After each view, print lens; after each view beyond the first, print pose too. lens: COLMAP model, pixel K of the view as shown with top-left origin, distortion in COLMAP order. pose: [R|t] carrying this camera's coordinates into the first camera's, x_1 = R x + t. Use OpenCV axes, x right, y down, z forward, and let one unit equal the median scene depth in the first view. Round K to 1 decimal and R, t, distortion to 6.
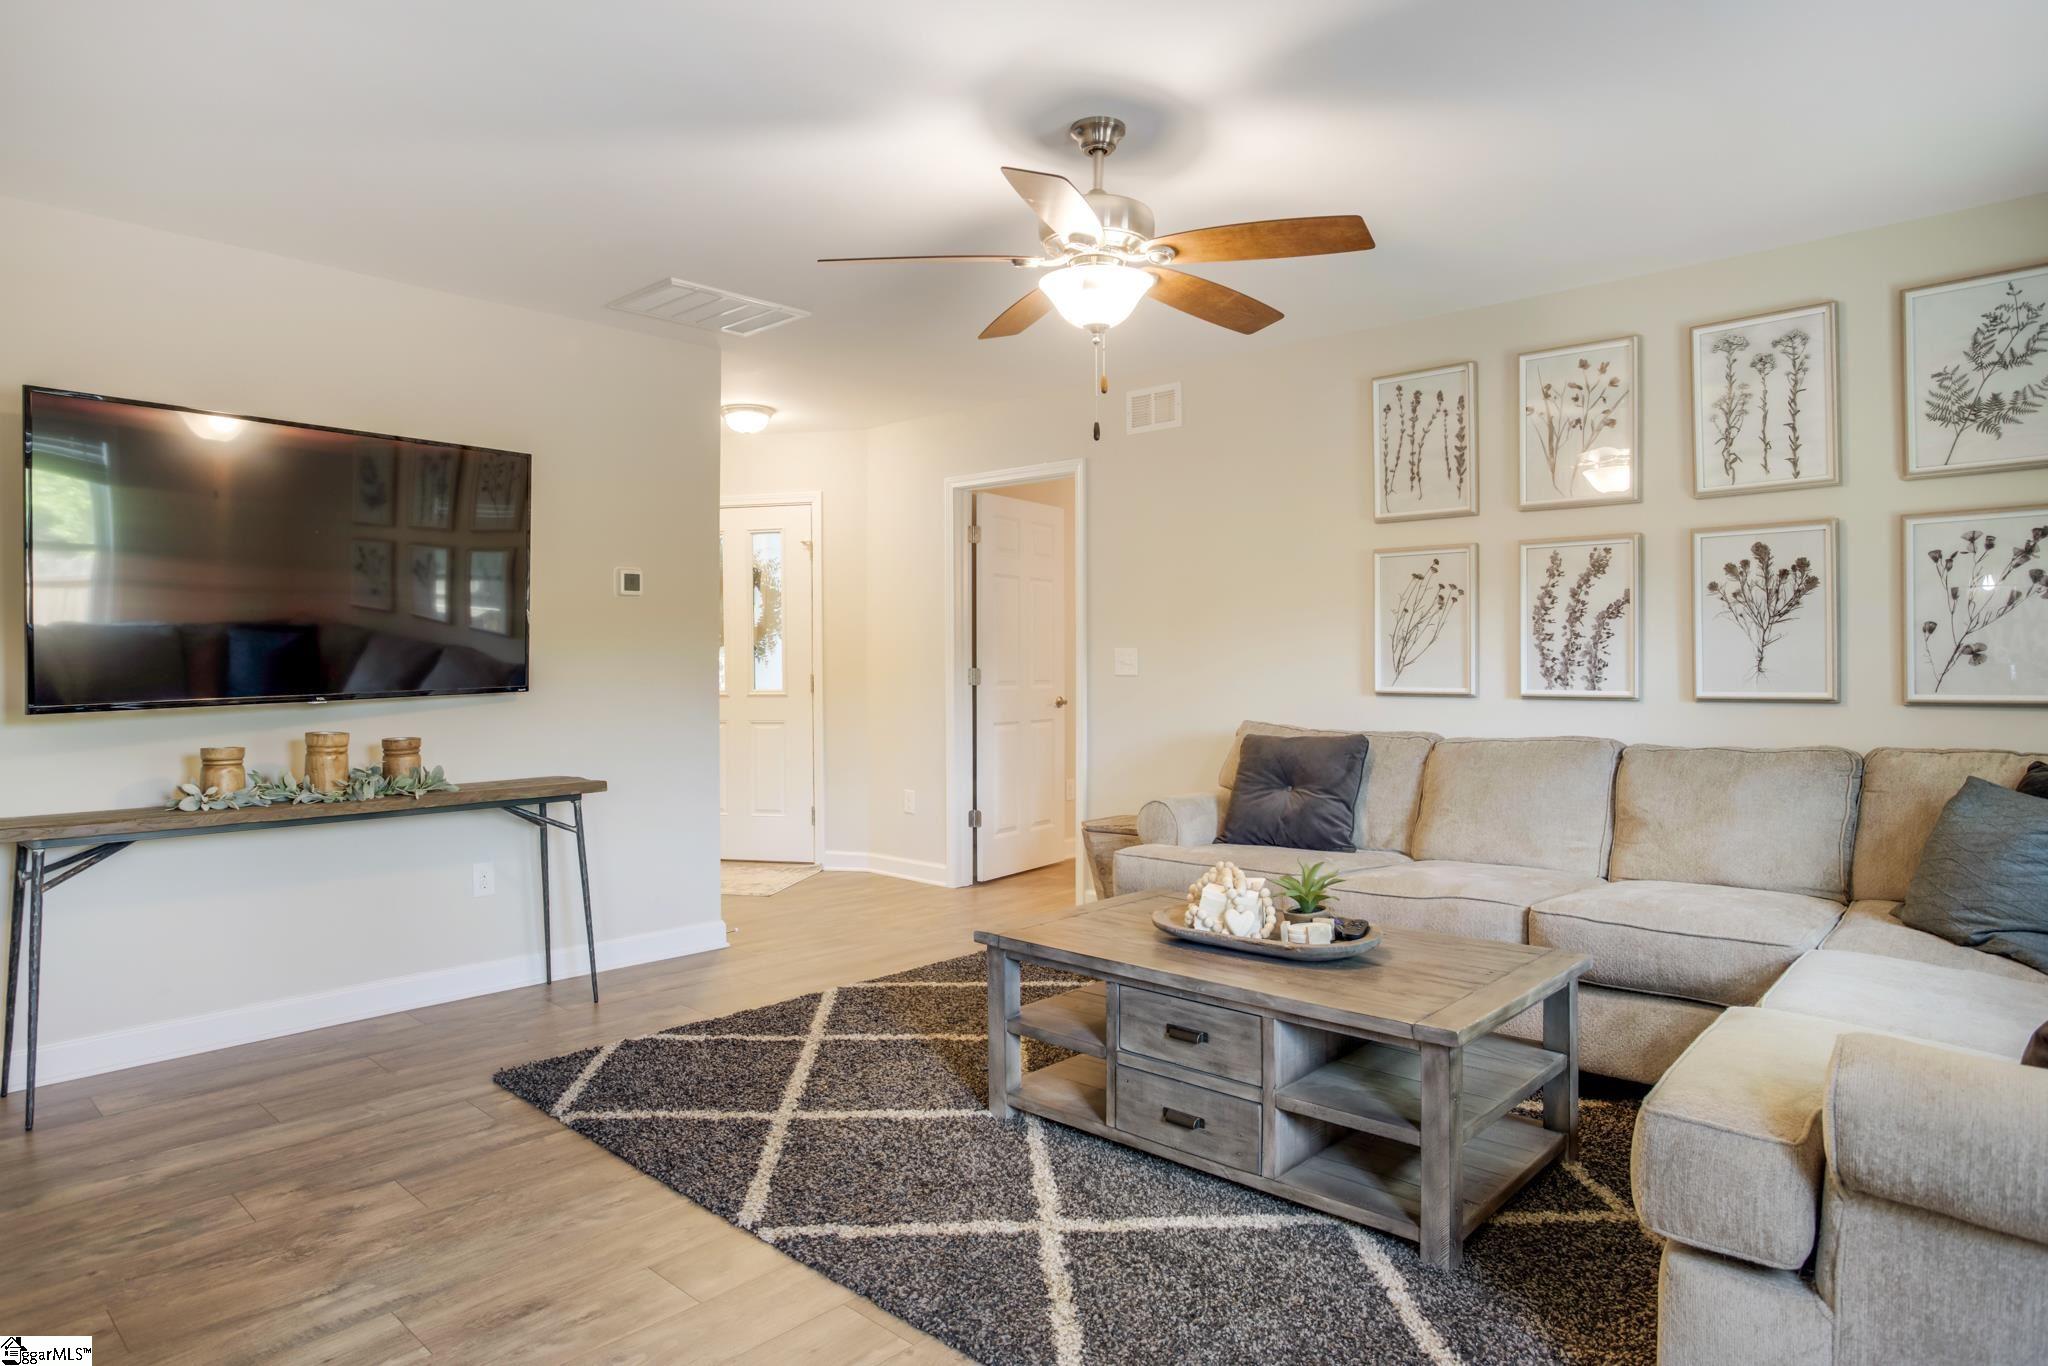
lens RADIAL K [[1190.3, 0, 1028.0], [0, 1190.3, 669.8], [0, 0, 1]] dist [-0.067649, 0.022457]
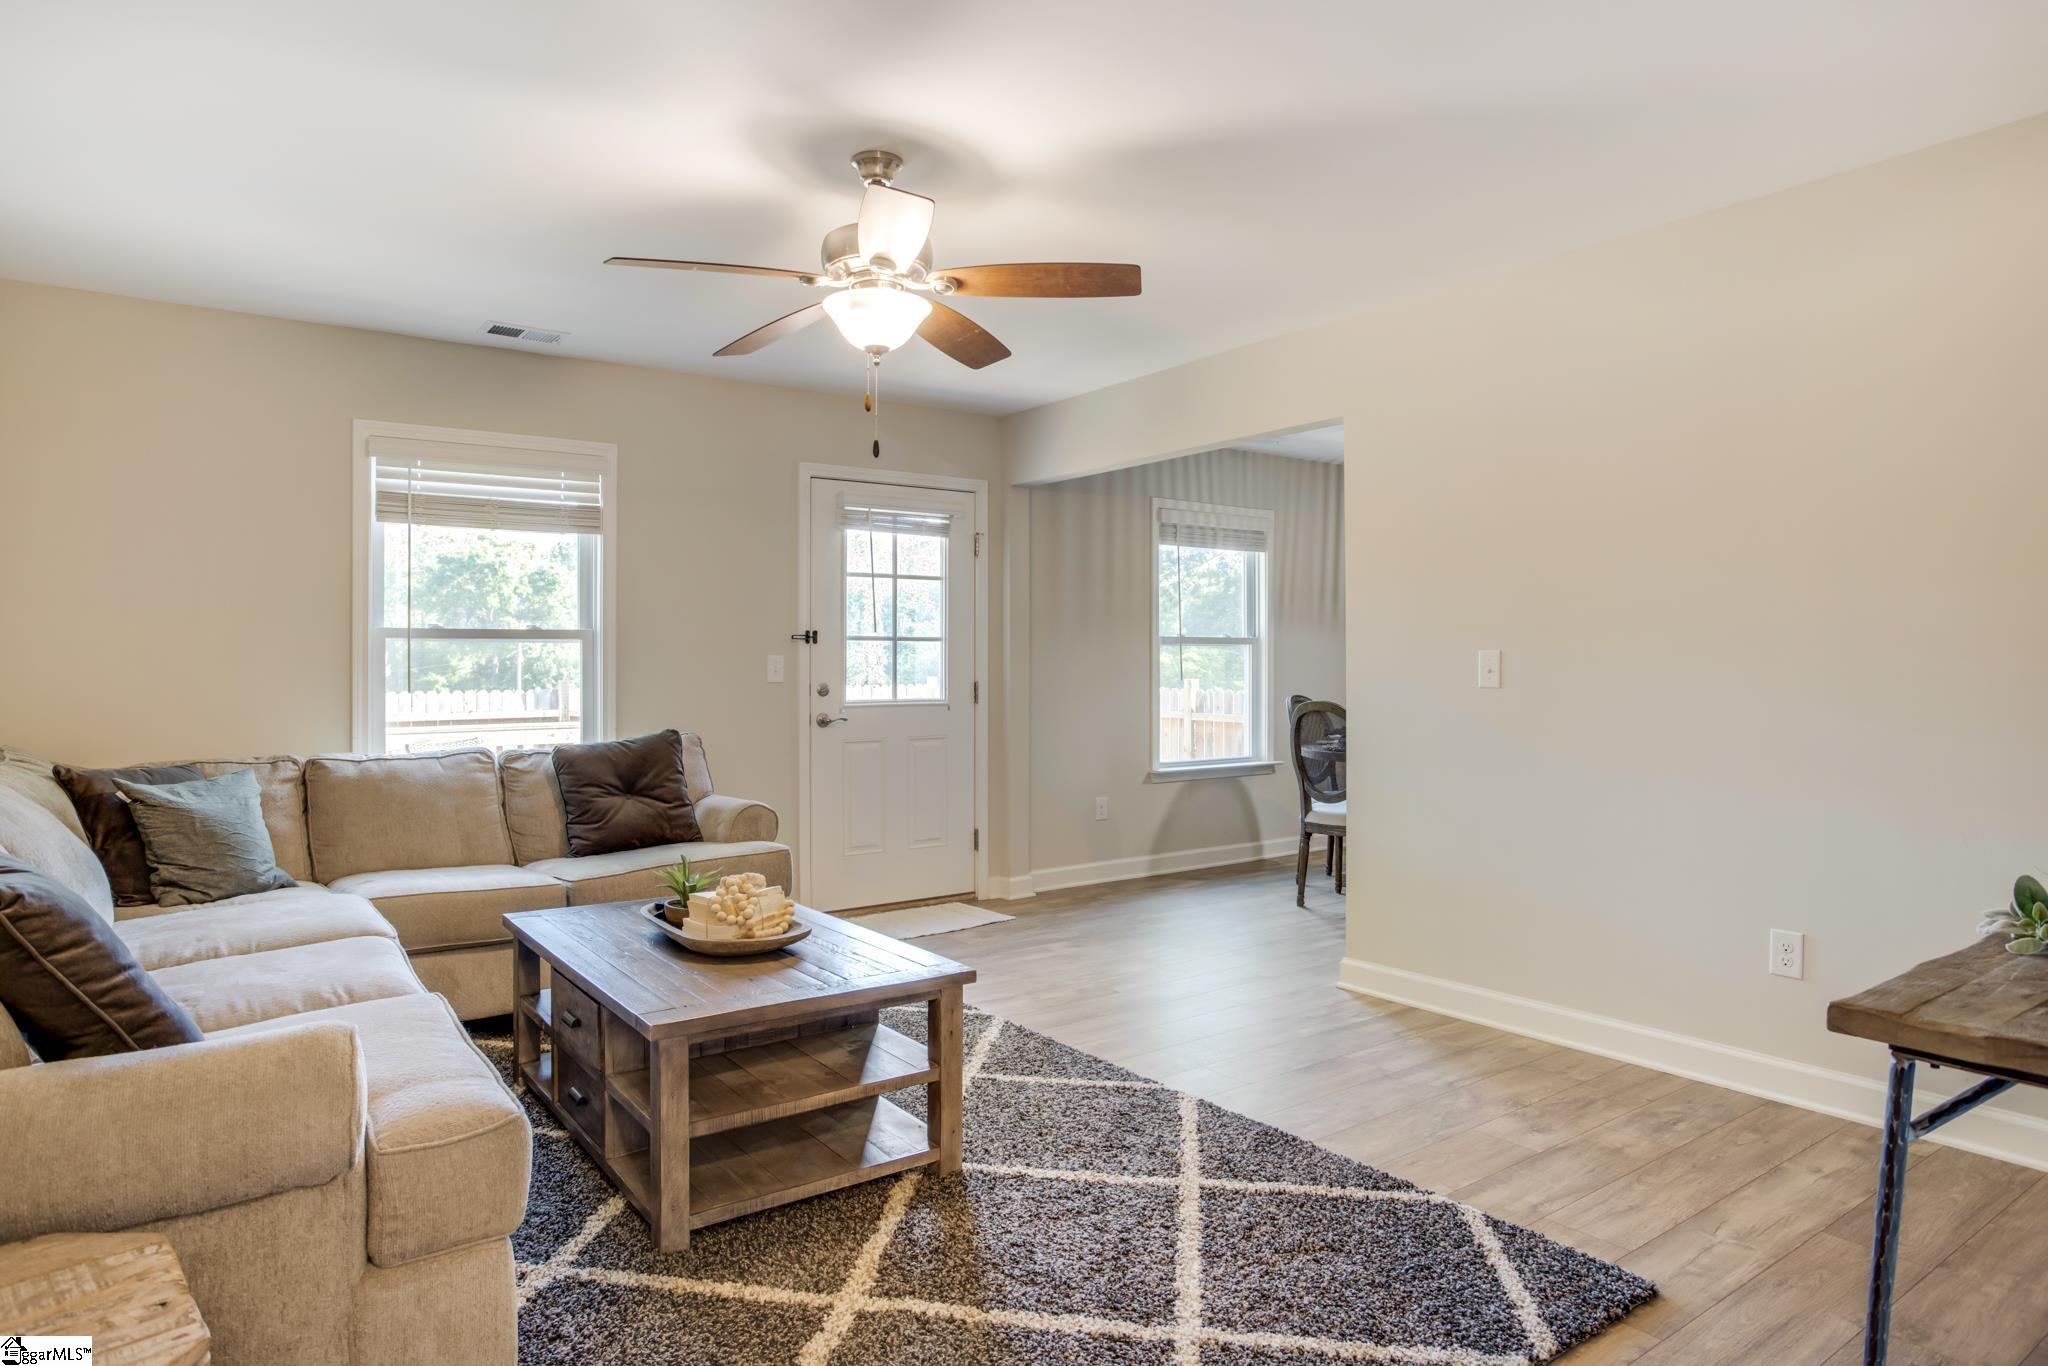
lens RADIAL K [[1190.3, 0, 1022.9], [0, 1190.3, 674.8], [0, 0, 1]] dist [-0.067649, 0.022457]
pose [[-0.982063, -0.000234, 0.188551, -0.301797], [0.003808, 0.999771, 0.021075, -0.021138], [-0.188512, 0.021415, -0.981837, 2.265971]]
